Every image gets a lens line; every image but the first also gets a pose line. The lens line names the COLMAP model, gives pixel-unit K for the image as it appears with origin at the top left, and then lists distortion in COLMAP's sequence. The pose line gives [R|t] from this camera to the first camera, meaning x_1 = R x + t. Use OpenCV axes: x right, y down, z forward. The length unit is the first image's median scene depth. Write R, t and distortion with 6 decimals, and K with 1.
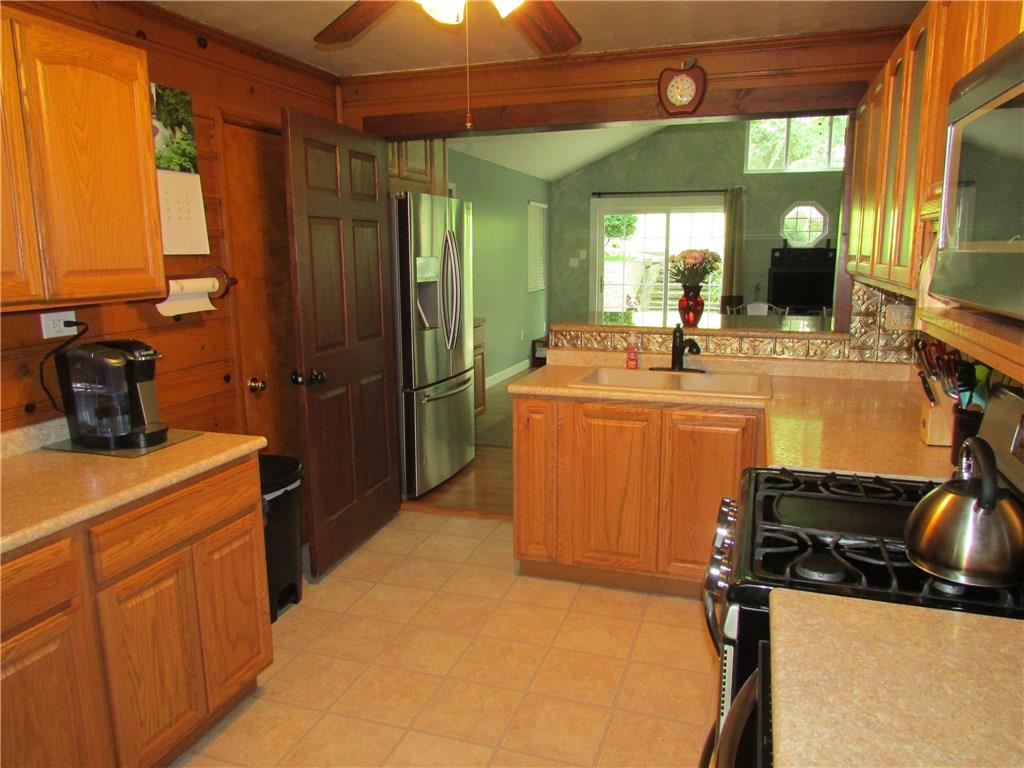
lens RADIAL K [[730.9, 0, 513.1], [0, 730.9, 380.1], [0, 0, 1]] dist [-0.027592, 0.004344]
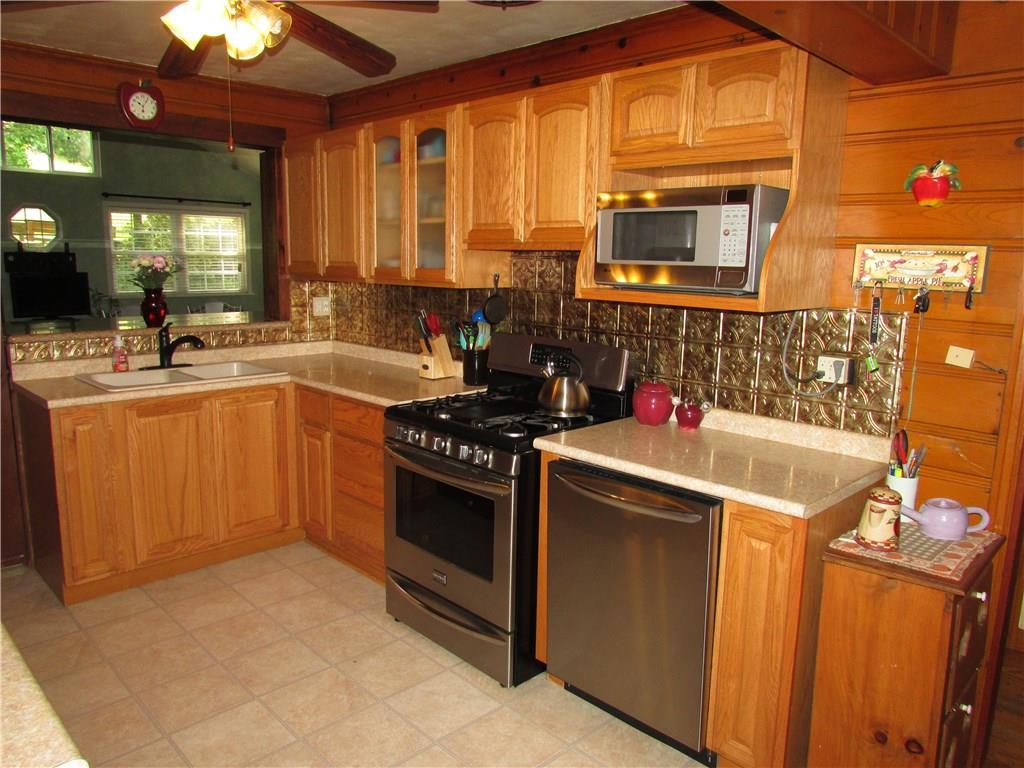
lens RADIAL K [[730.9, 0, 513.1], [0, 730.9, 380.1], [0, 0, 1]] dist [-0.027592, 0.004344]
pose [[0.452923, -0.134401, 0.881361, -0.550747], [0.139180, 0.987111, 0.079004, -0.008704], [-0.880619, 0.086885, 0.465791, 0.061076]]
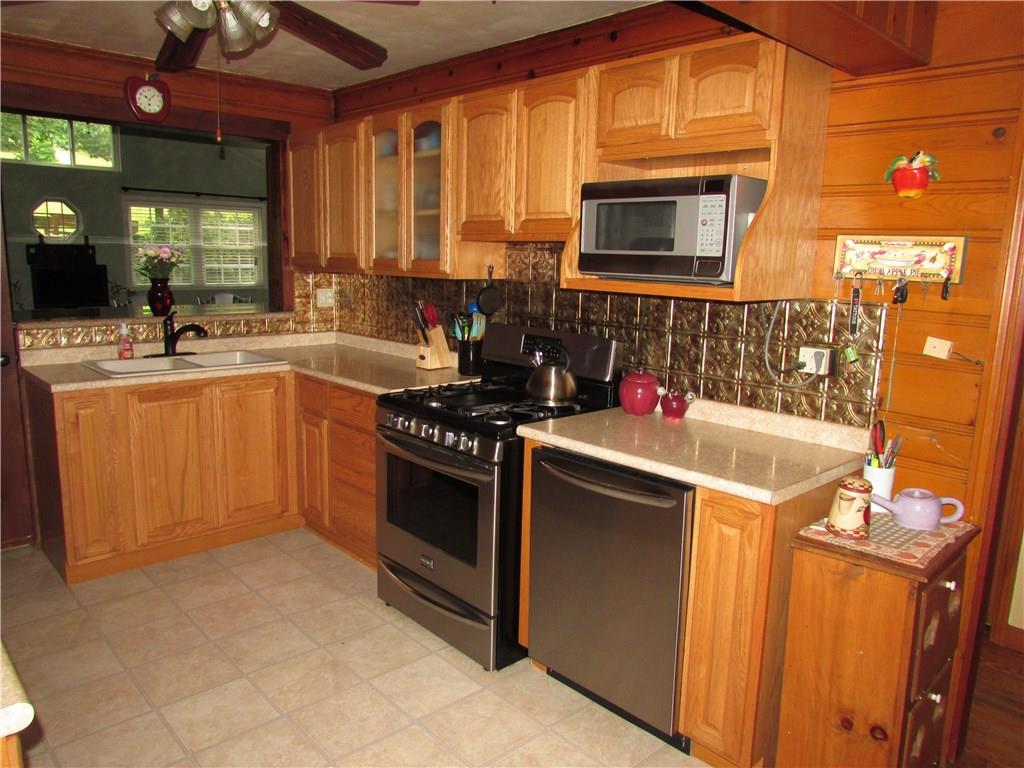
lens RADIAL K [[730.9, 0, 513.1], [0, 730.9, 380.1], [0, 0, 1]] dist [-0.027592, 0.004344]
pose [[0.478304, -0.132275, 0.868175, -0.544395], [0.130677, 0.988306, 0.078584, 0.006050], [-0.868417, 0.075864, 0.489996, 0.021734]]
